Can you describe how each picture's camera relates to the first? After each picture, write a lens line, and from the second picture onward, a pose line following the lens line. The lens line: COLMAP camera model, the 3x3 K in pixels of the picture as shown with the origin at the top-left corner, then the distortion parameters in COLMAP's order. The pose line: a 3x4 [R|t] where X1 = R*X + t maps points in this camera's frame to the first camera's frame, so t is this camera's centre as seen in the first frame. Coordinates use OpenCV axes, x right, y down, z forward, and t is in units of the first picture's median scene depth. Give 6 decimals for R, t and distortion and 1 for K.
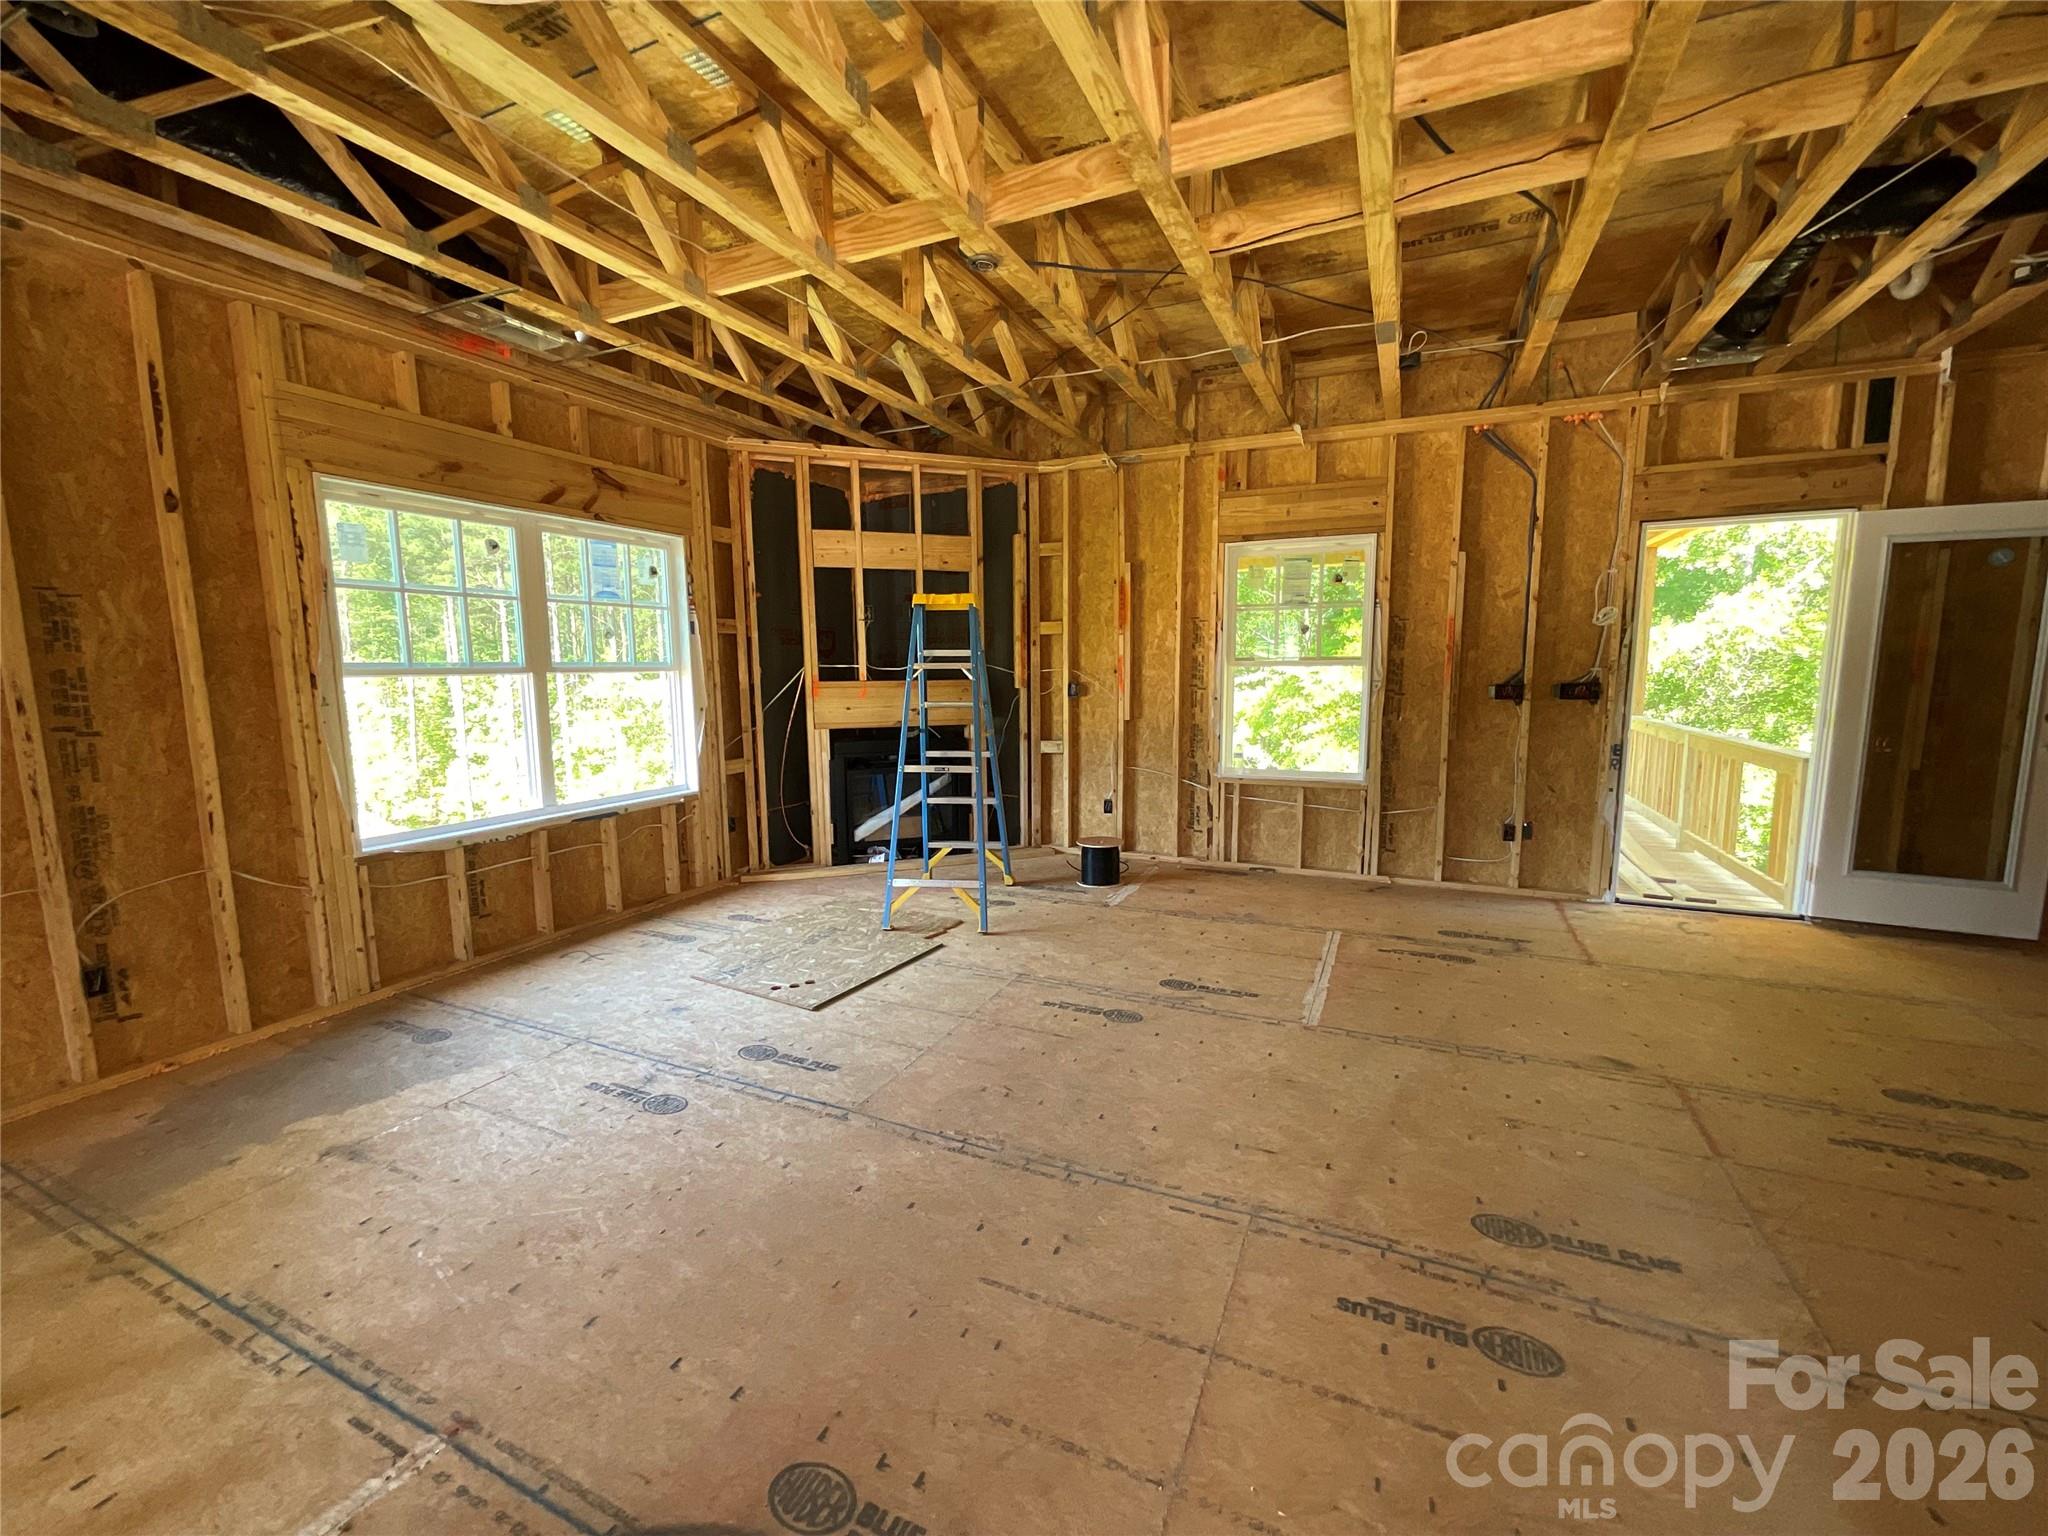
lens RADIAL K [[829.4, 0, 1023.0], [0, 829.4, 770.1], [0, 0, 1]] dist [-0.000567, 0.000449]
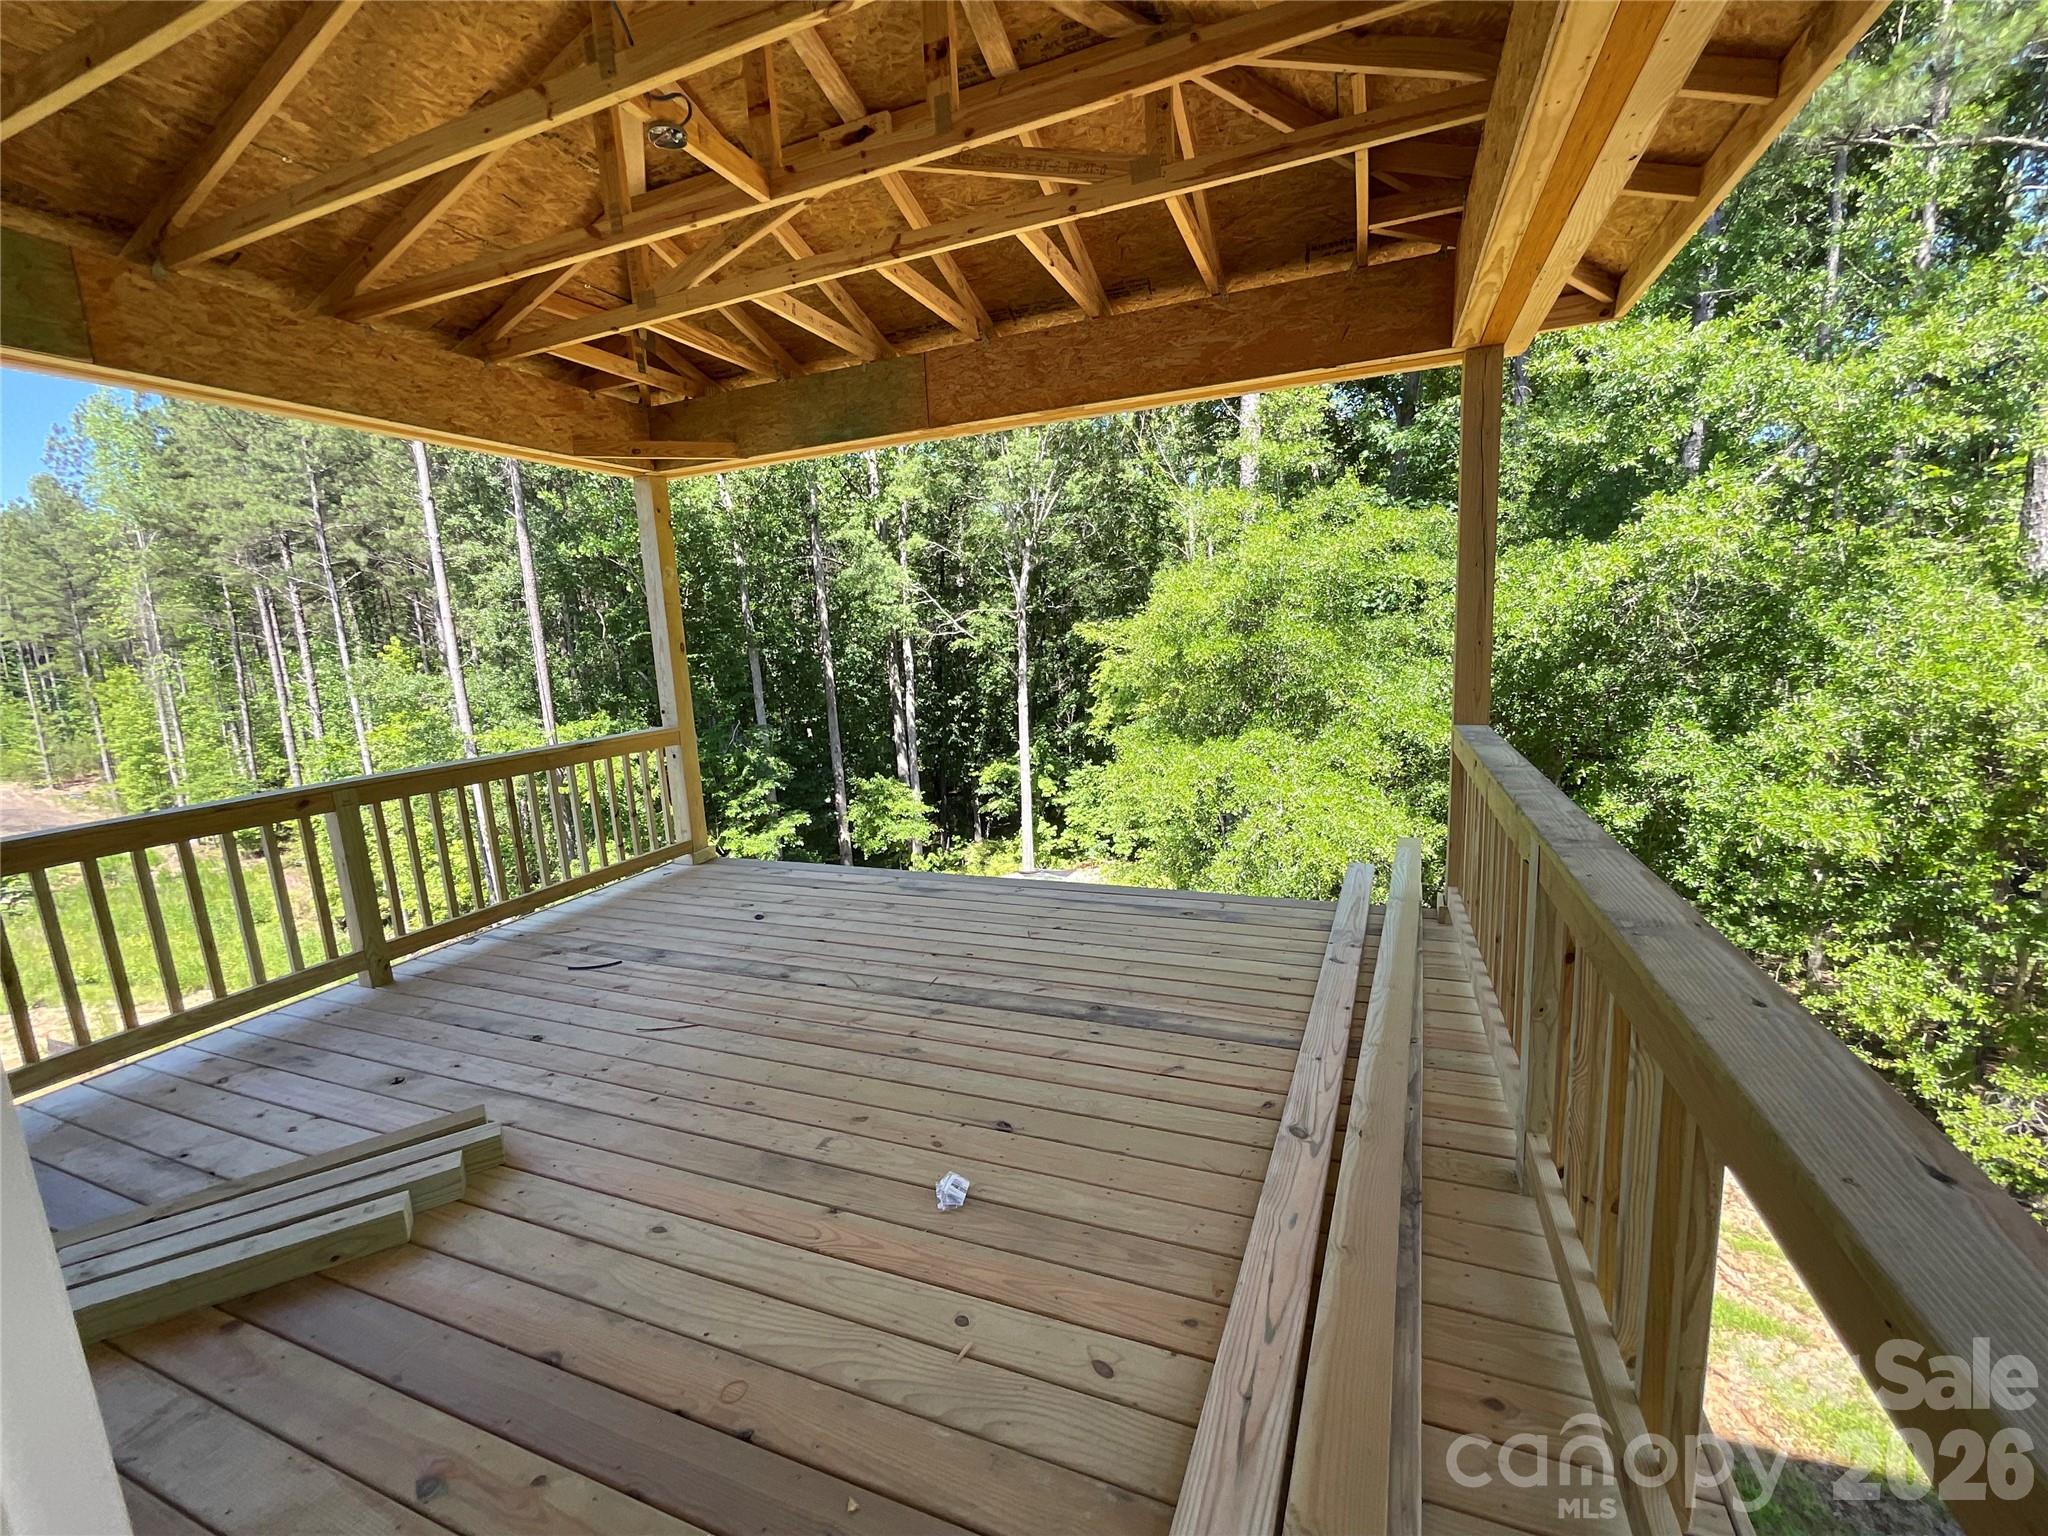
lens RADIAL K [[829.4, 0, 1023.0], [0, 829.4, 770.1], [0, 0, 1]] dist [-0.000567, 0.000449]
pose [[0.998096, -0.048316, 0.038352, 0.779065], [0.046780, 0.998104, 0.039994, -0.117947], [-0.040212, -0.038124, 0.998464, 0.904841]]
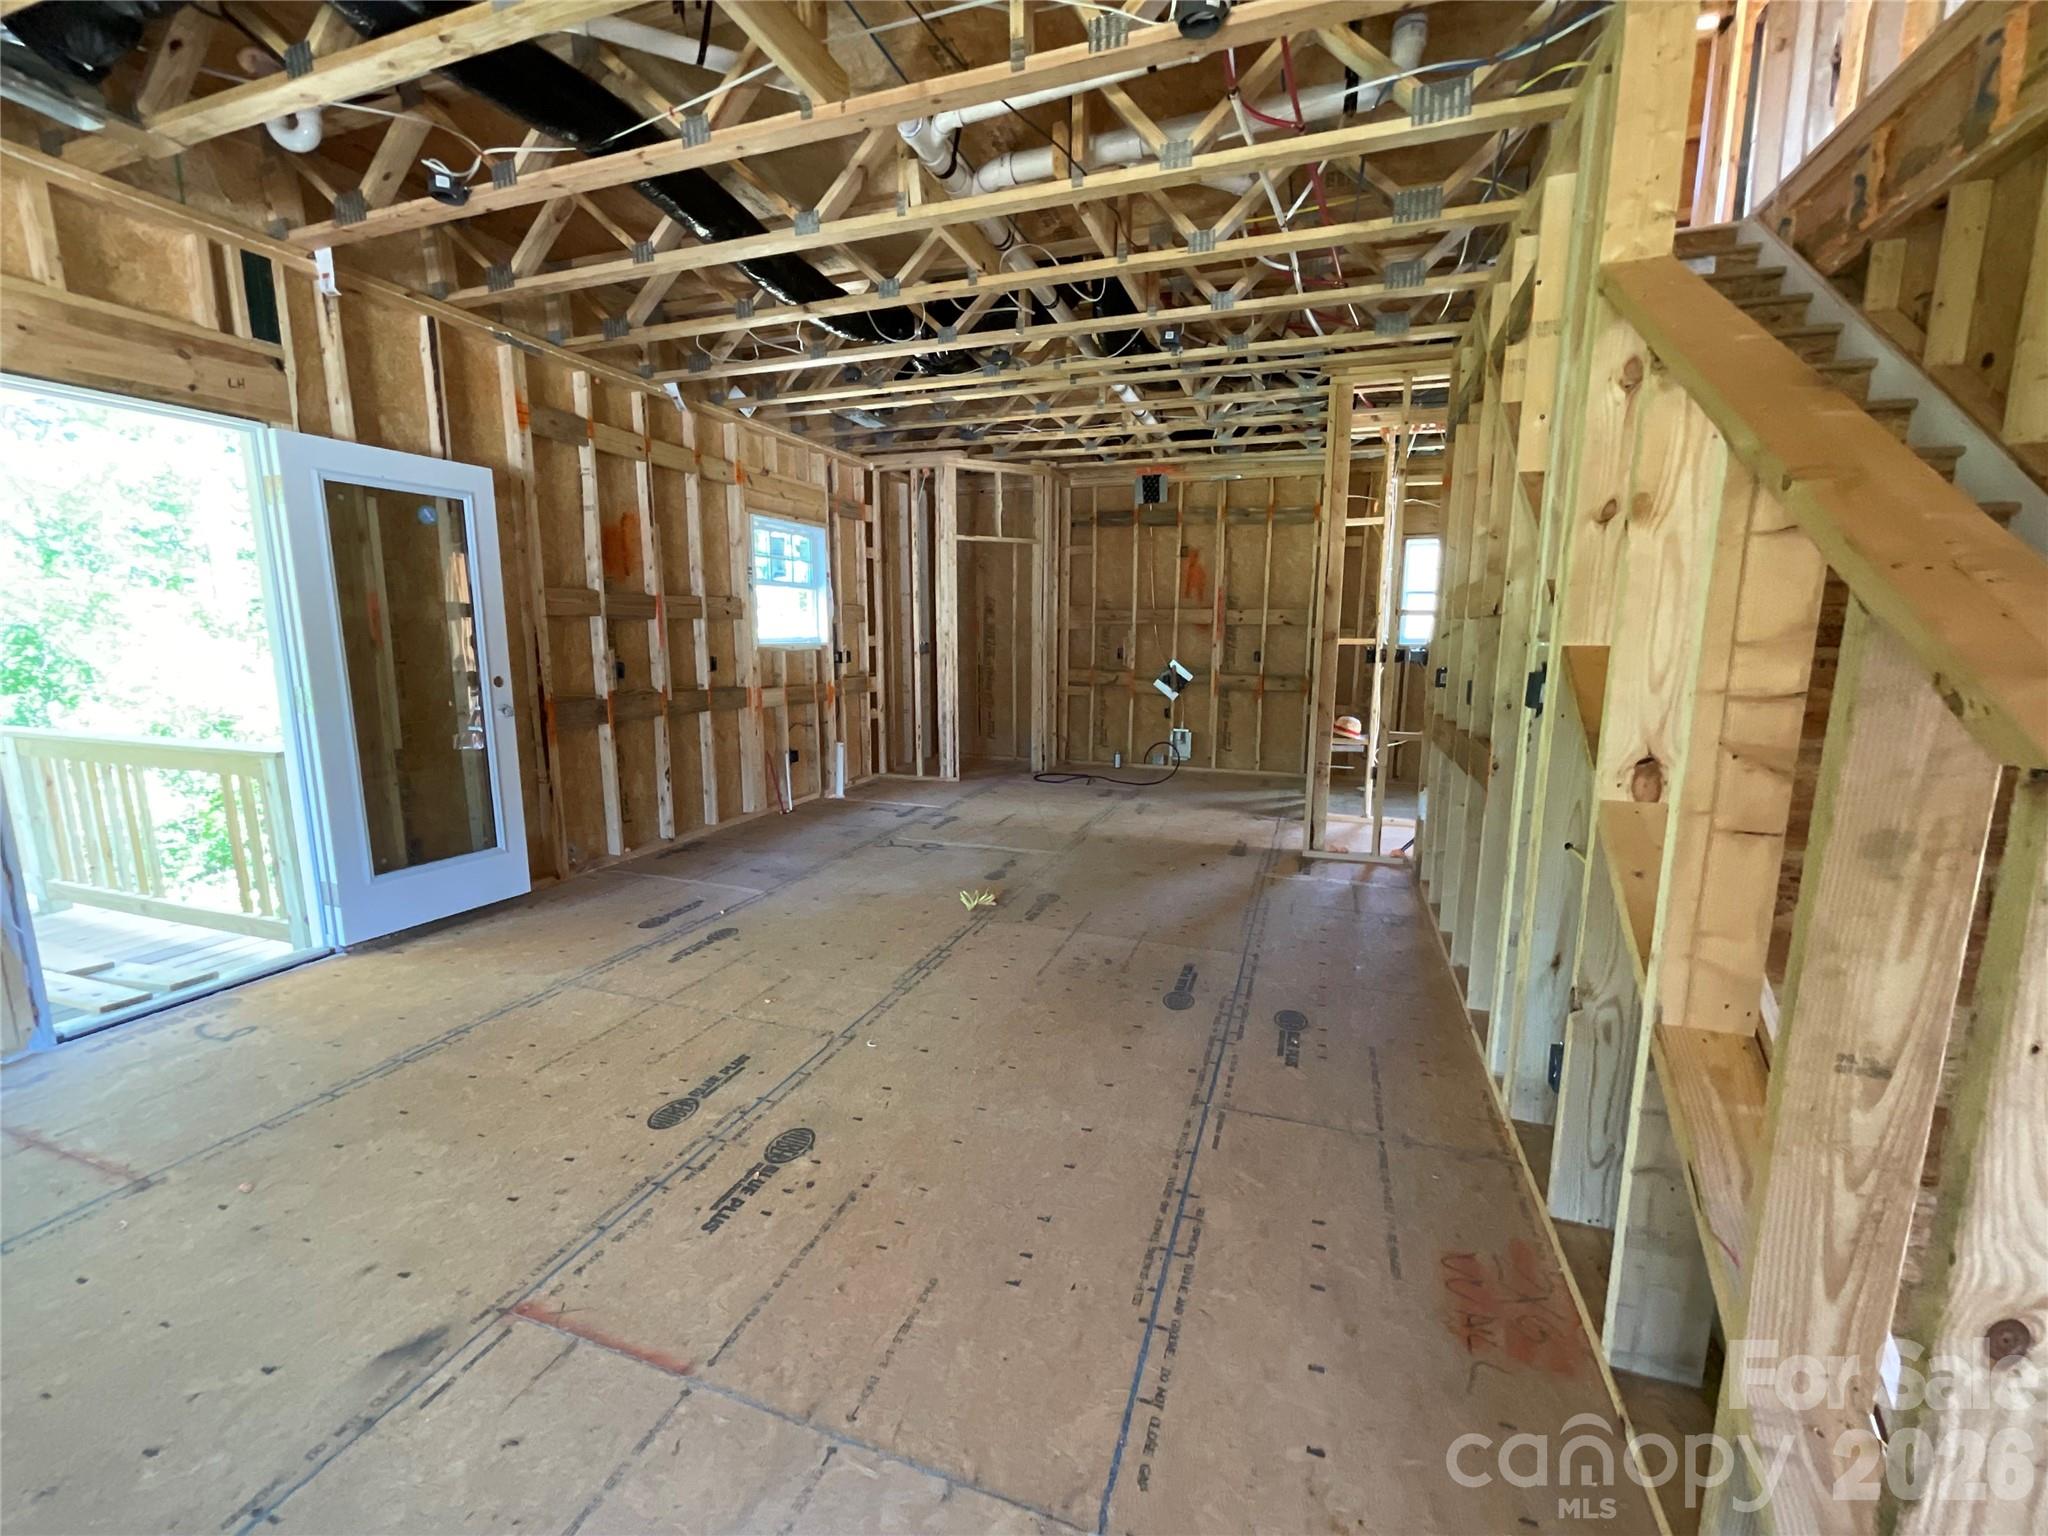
lens RADIAL K [[831.1, 0, 1021.0], [0, 831.1, 767.3], [0, 0, 1]] dist [0.005049, -0.002891]
pose [[-0.089773, -0.154143, 0.983962, 0.118579], [0.122512, 0.978739, 0.164502, -0.039526], [-0.988399, 0.135315, -0.068980, 0.353577]]
